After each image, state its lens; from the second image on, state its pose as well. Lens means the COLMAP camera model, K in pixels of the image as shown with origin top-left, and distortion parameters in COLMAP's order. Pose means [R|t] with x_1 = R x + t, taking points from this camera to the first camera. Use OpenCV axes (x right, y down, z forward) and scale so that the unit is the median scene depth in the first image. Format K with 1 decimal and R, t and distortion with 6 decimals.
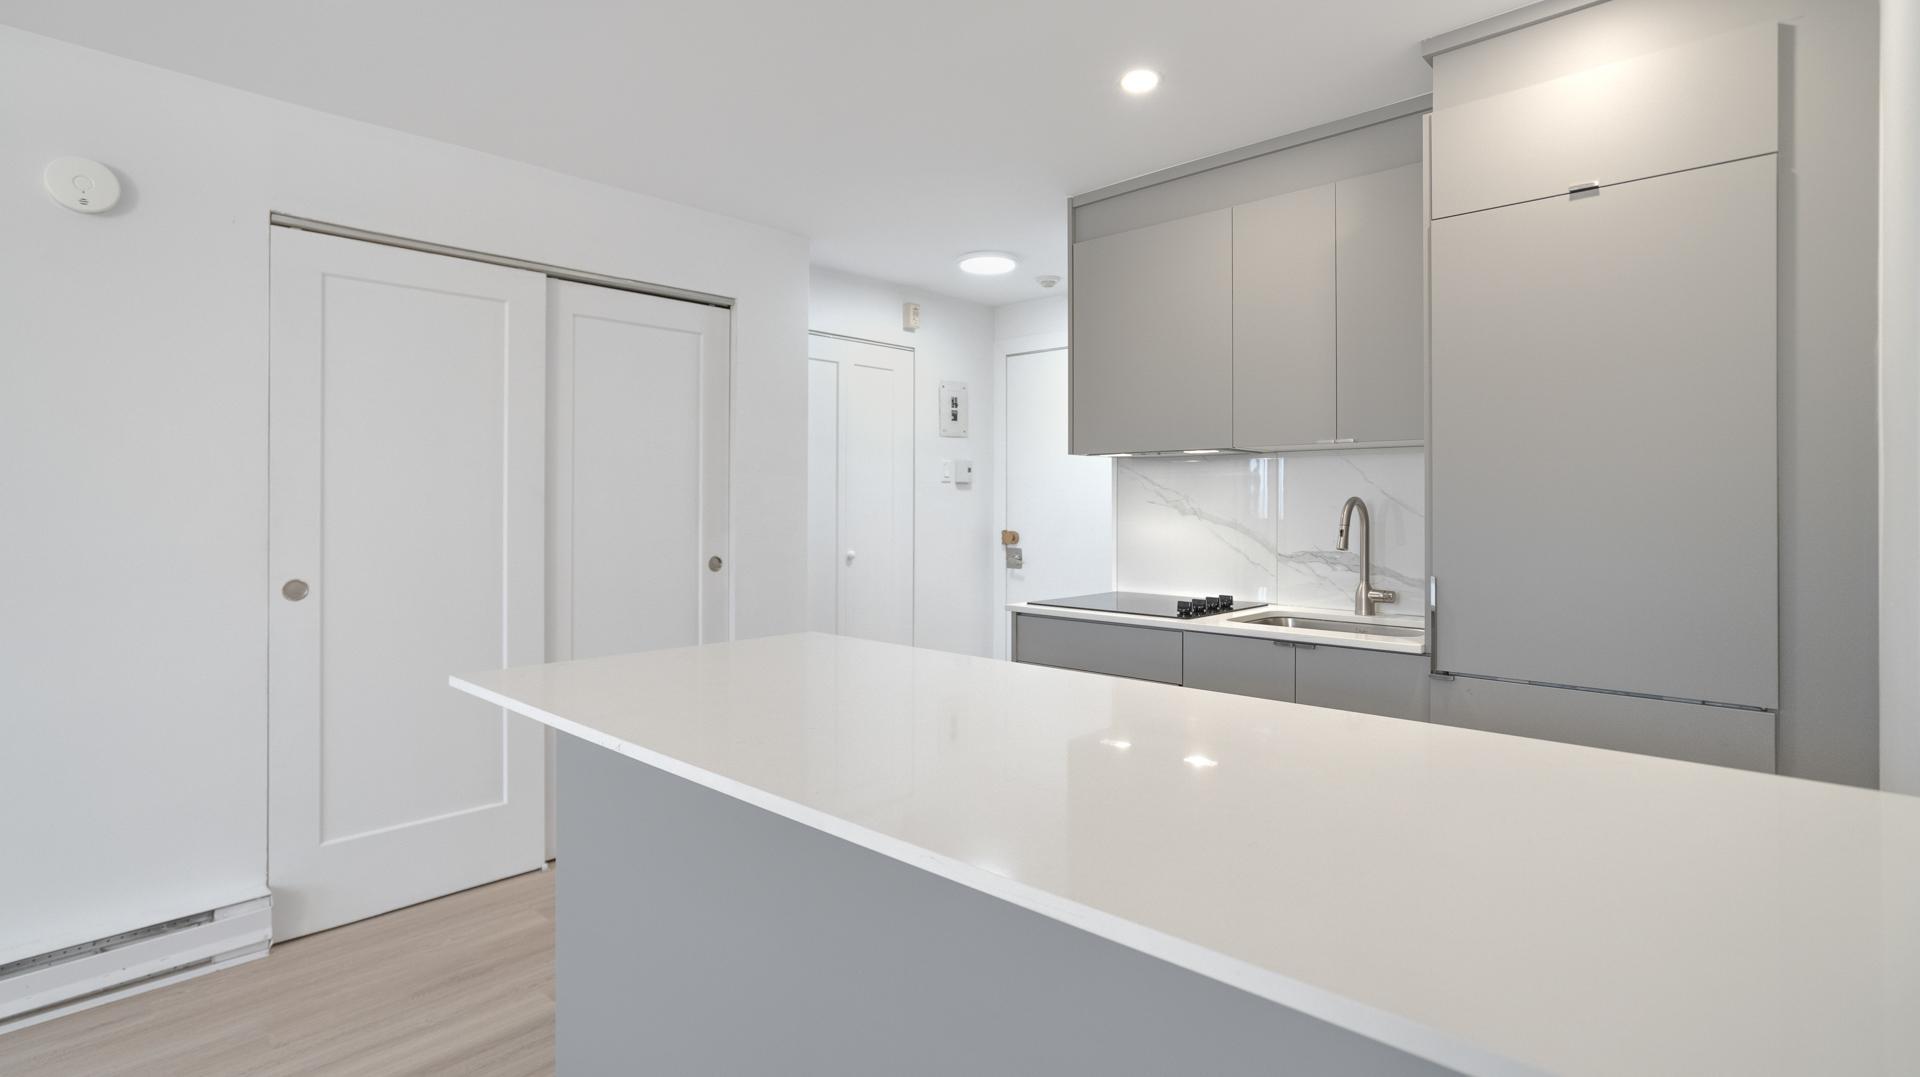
lens RADIAL K [[911.5, 0, 924.3], [0, 911.5, 501.7], [0, 0, 1]] dist [-0.025212, 0.018037]
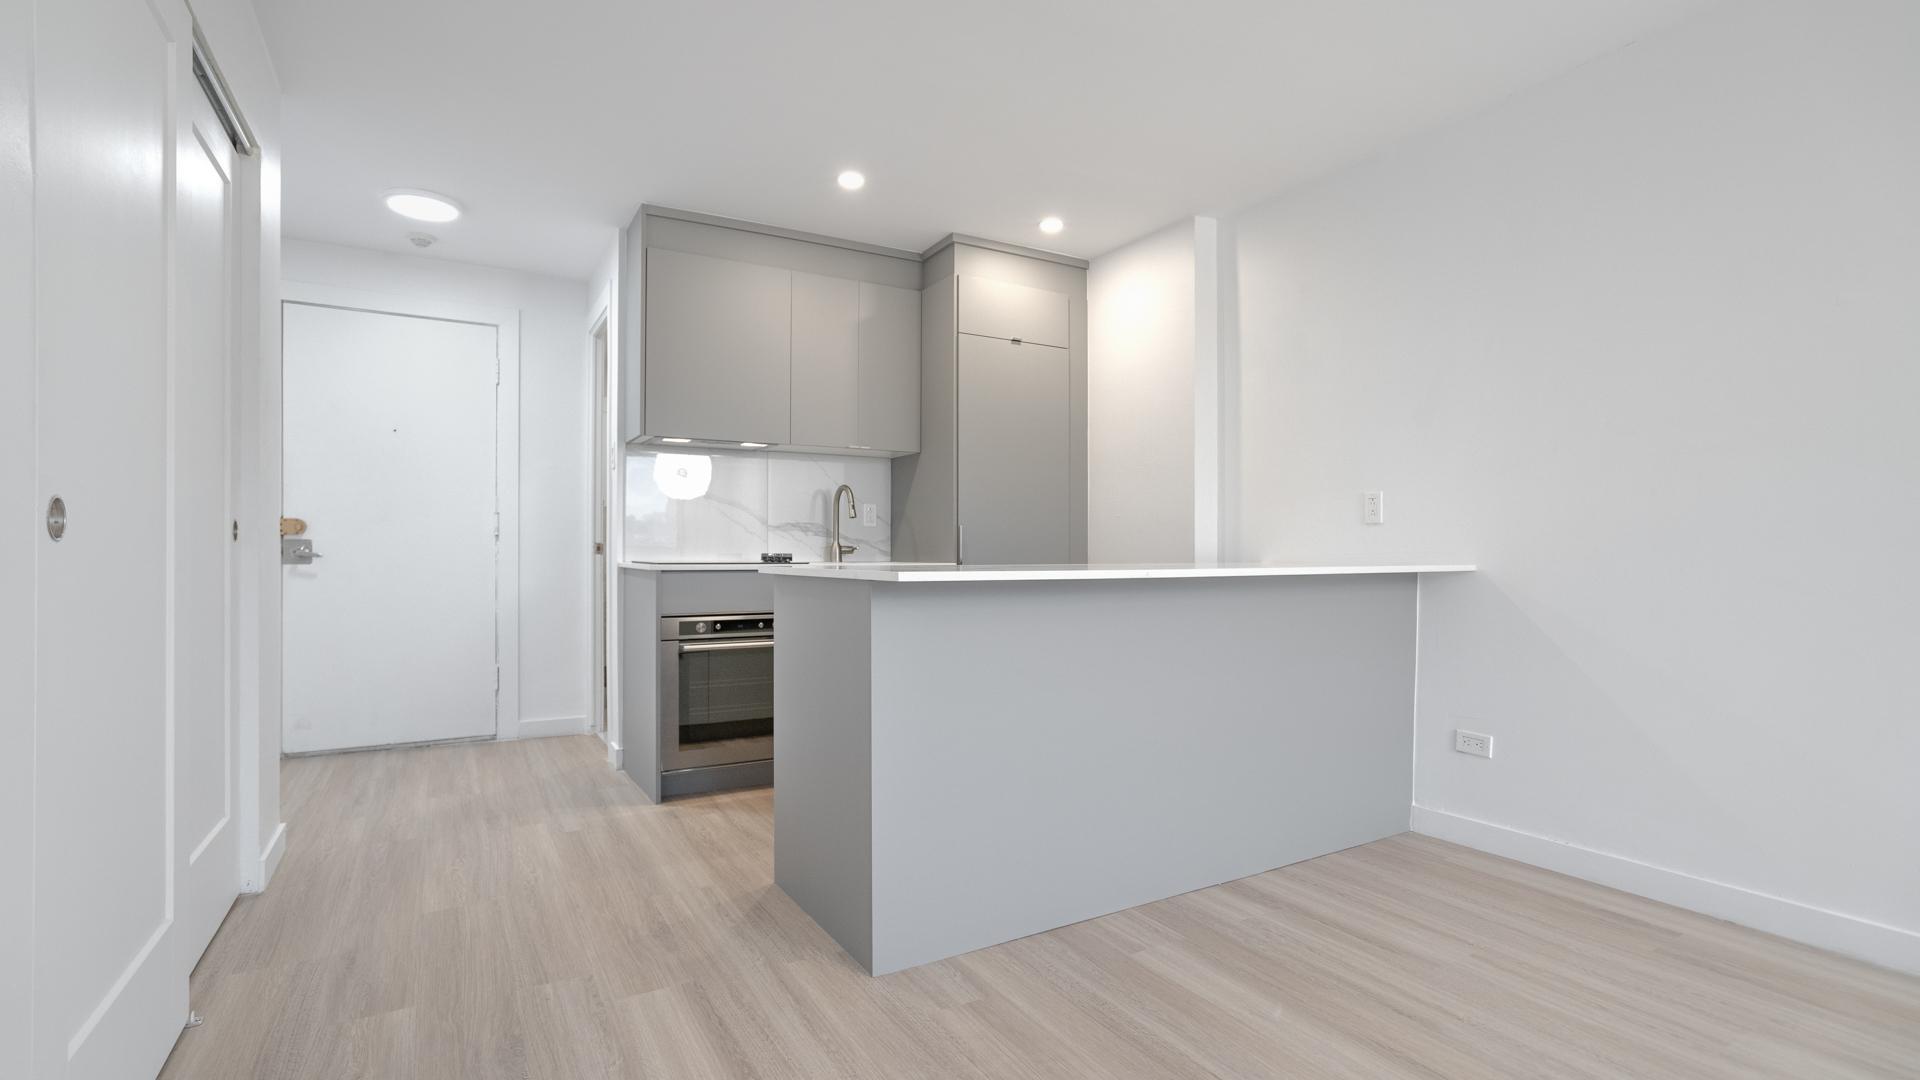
lens RADIAL K [[895.6, 0, 965.4], [0, 895.6, 548.8], [0, 0, 1]] dist [-0.030286, 0.021035]
pose [[0.260716, 0.002446, 0.965412, -0.908617], [-0.007084, 0.999975, -0.000621, 0.099253], [-0.965389, -0.006677, 0.260727, 0.386904]]
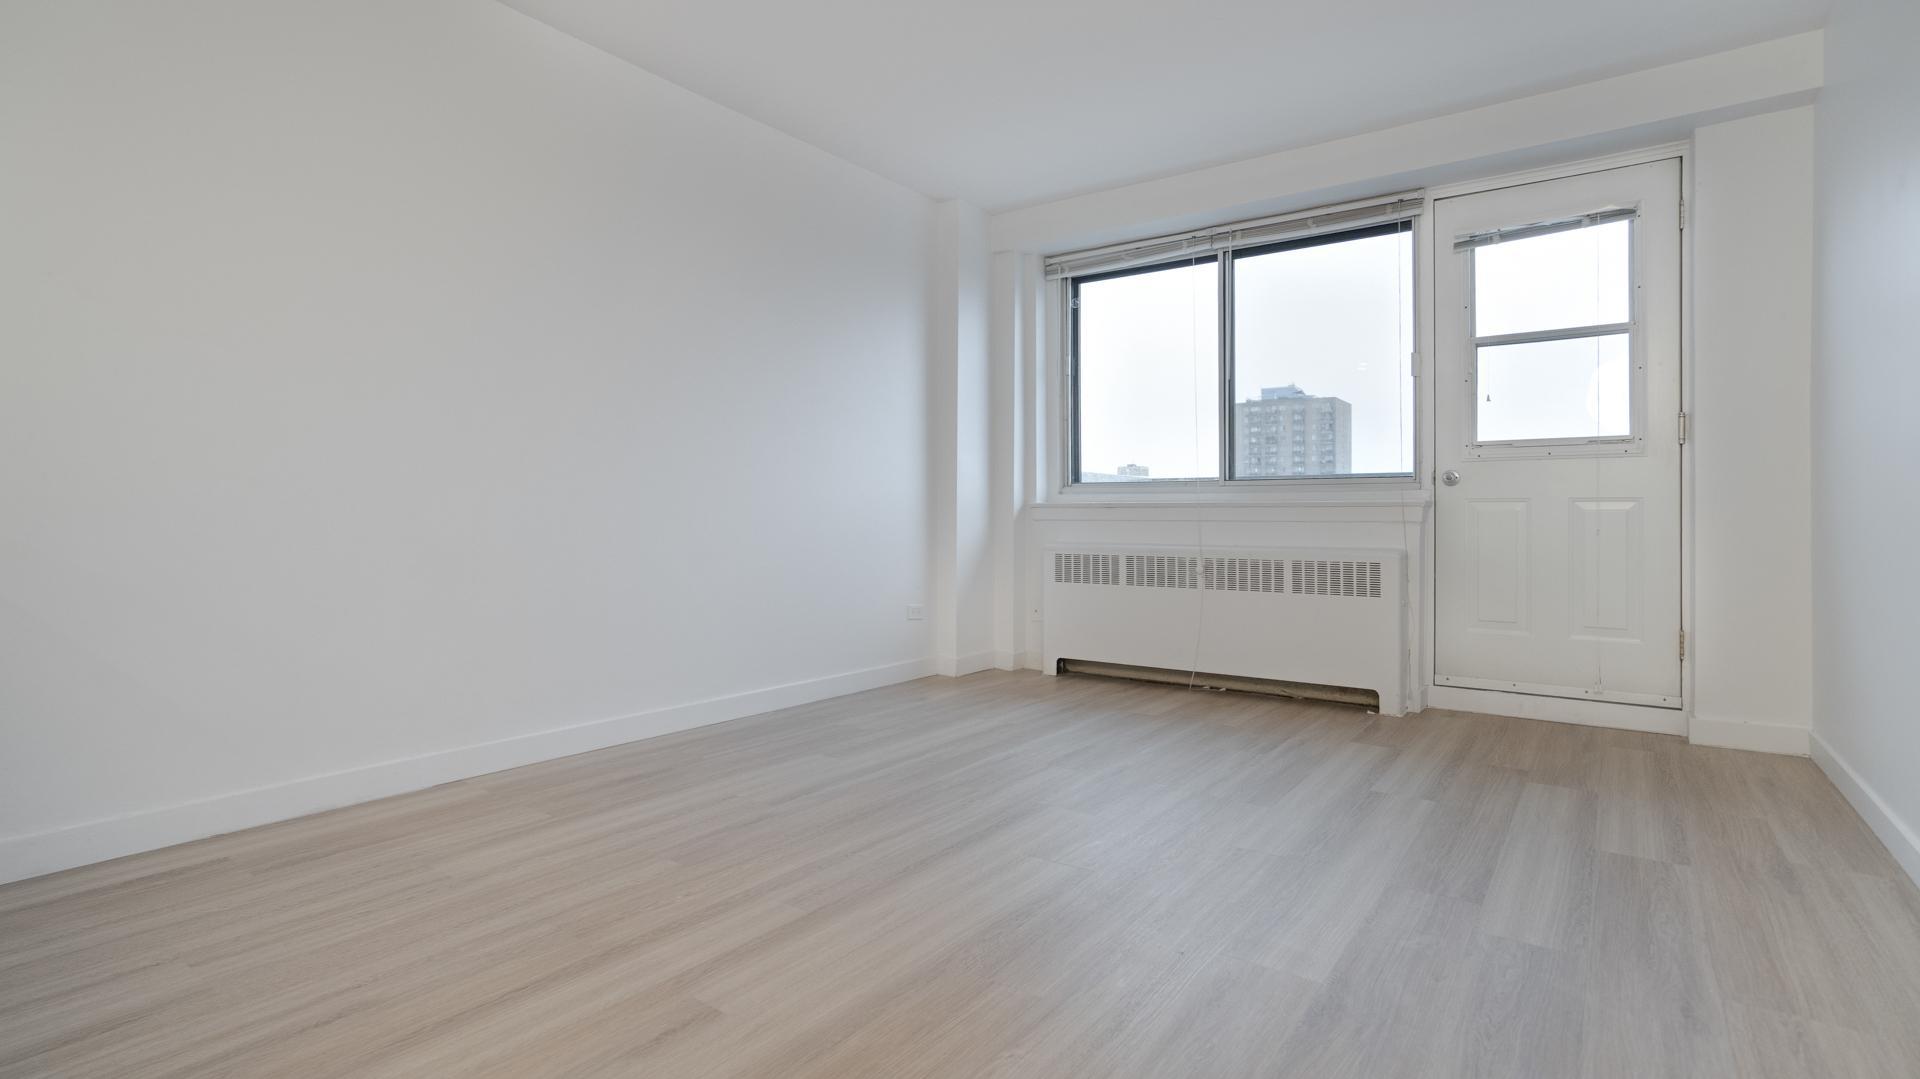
lens RADIAL K [[924.6, 0, 947.7], [0, 924.6, 500.0], [0, 0, 1]] dist [-0.001359, 0.001038]
pose [[-0.989420, -0.008166, -0.144851, -0.467626], [-0.004429, 0.999649, -0.026103, 0.160313], [0.145013, -0.025185, -0.989109, 0.797238]]
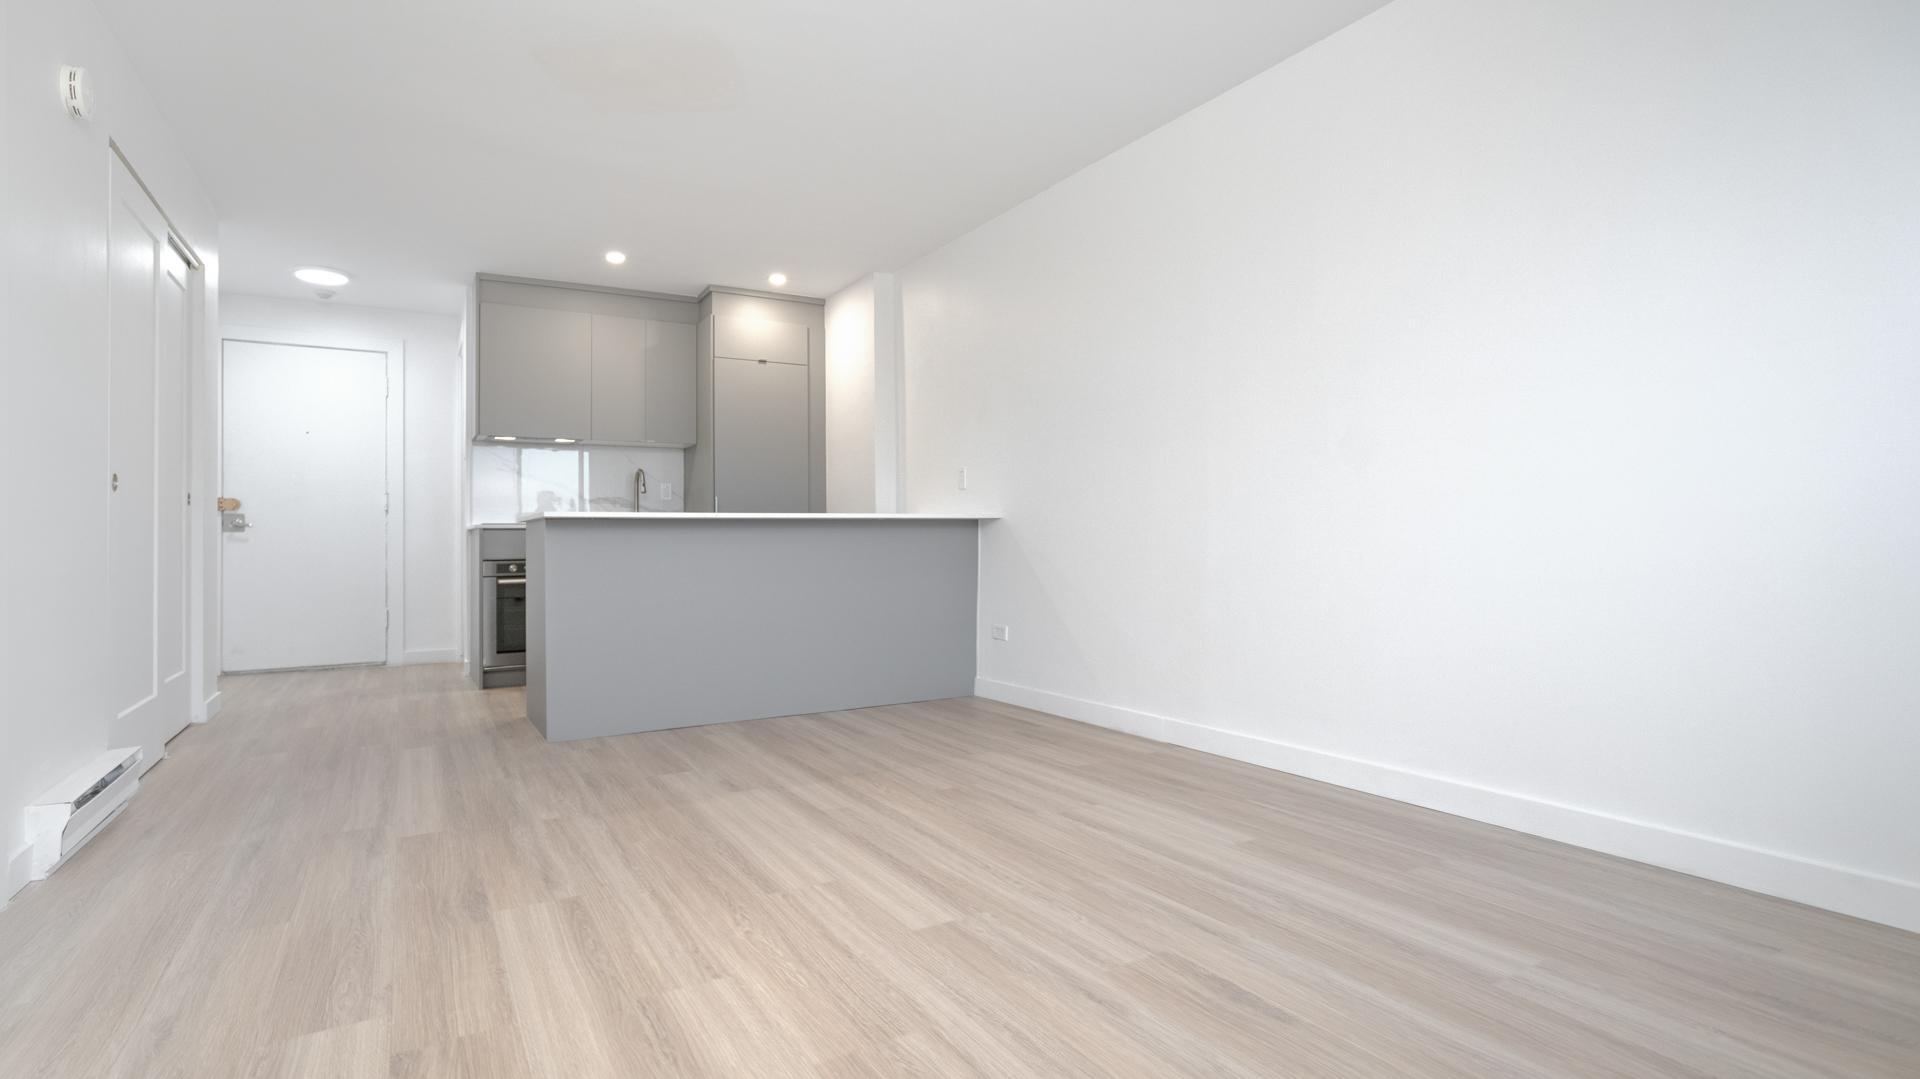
lens RADIAL K [[938.0, 0, 955.2], [0, 938.0, 522.8], [0, 0, 1]] dist [-0.032013, 0.024594]
pose [[0.257785, 0.015594, 0.966077, -1.362622], [0.005770, 0.999827, -0.017678, 0.155039], [-0.966185, 0.010131, 0.257650, -0.245124]]
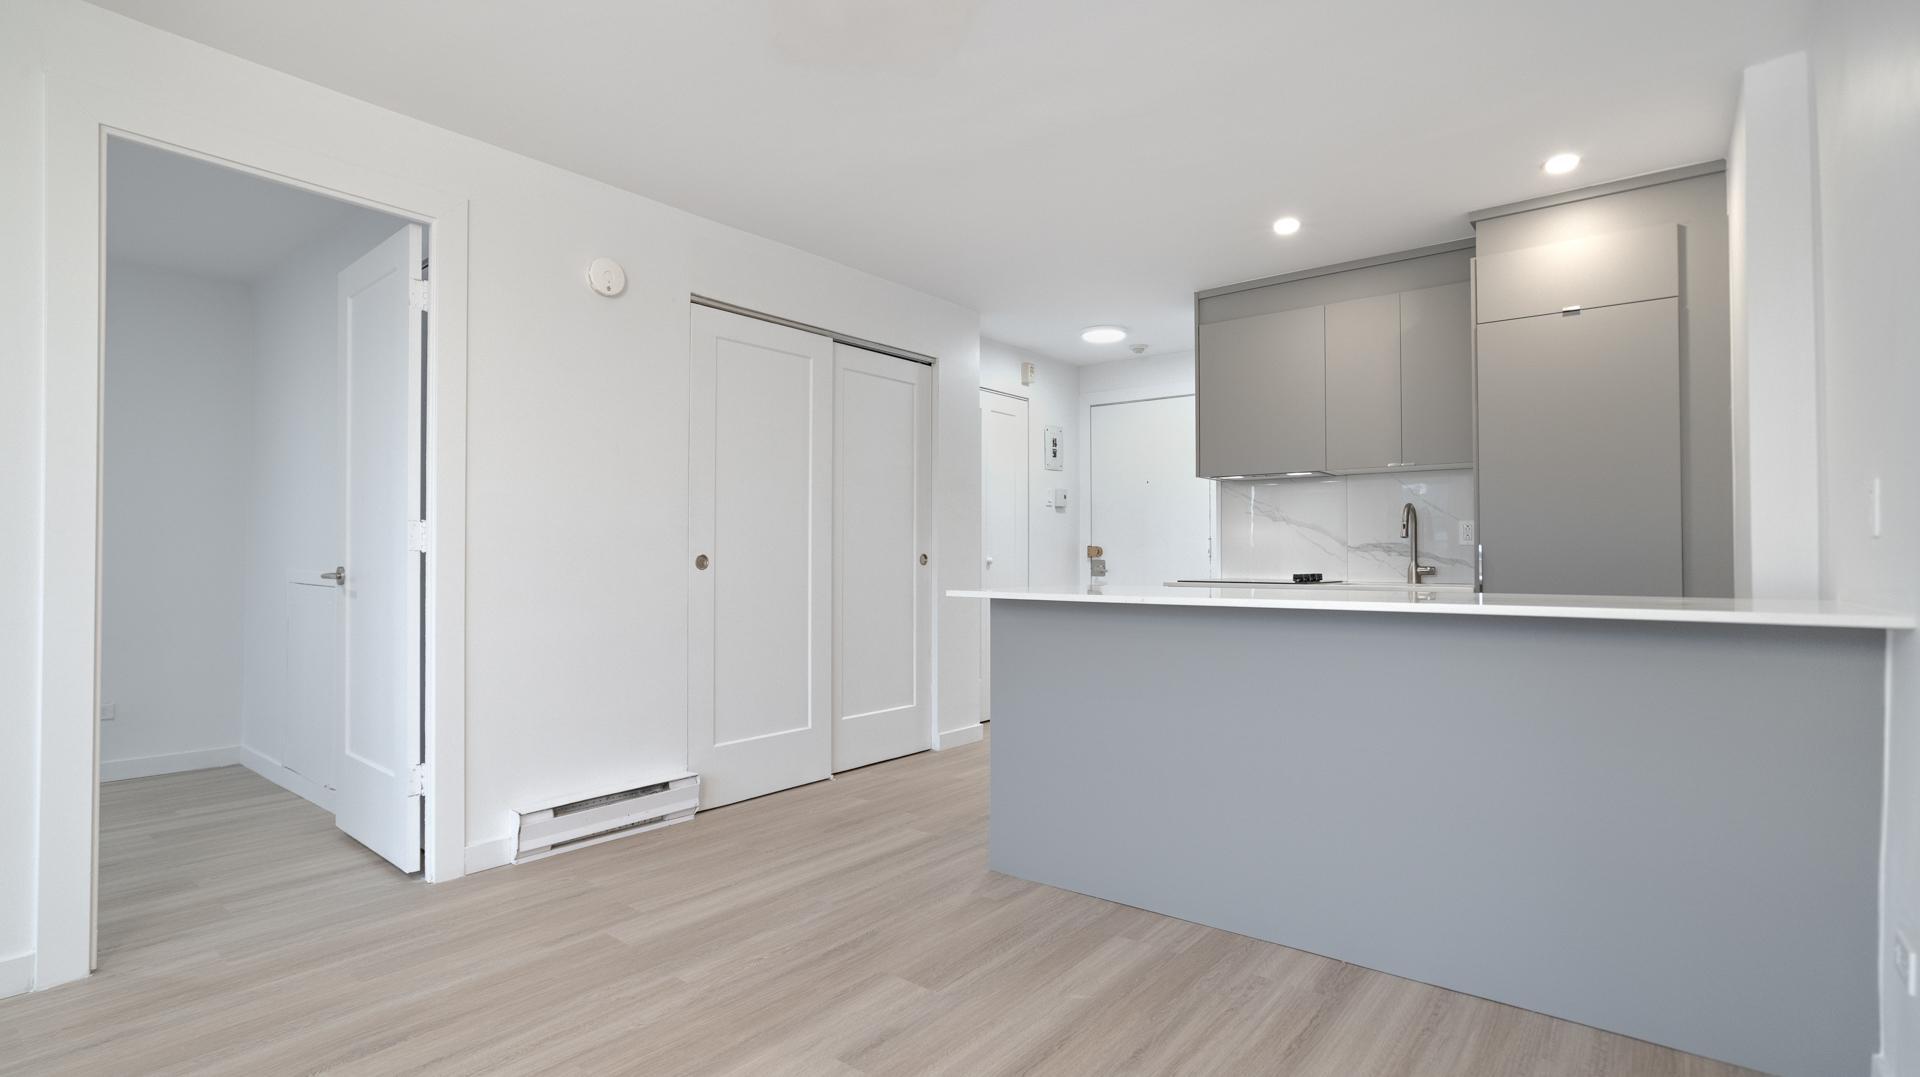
lens RADIAL K [[909.5, 0, 936.6], [0, 909.5, 536.5], [0, 0, 1]] dist [-0.028794, 0.023683]
pose [[0.996254, 0.003406, 0.086407, -0.407939], [-0.001788, 0.999822, -0.018805, 0.075564], [-0.086455, 0.018580, 0.996082, -0.389029]]
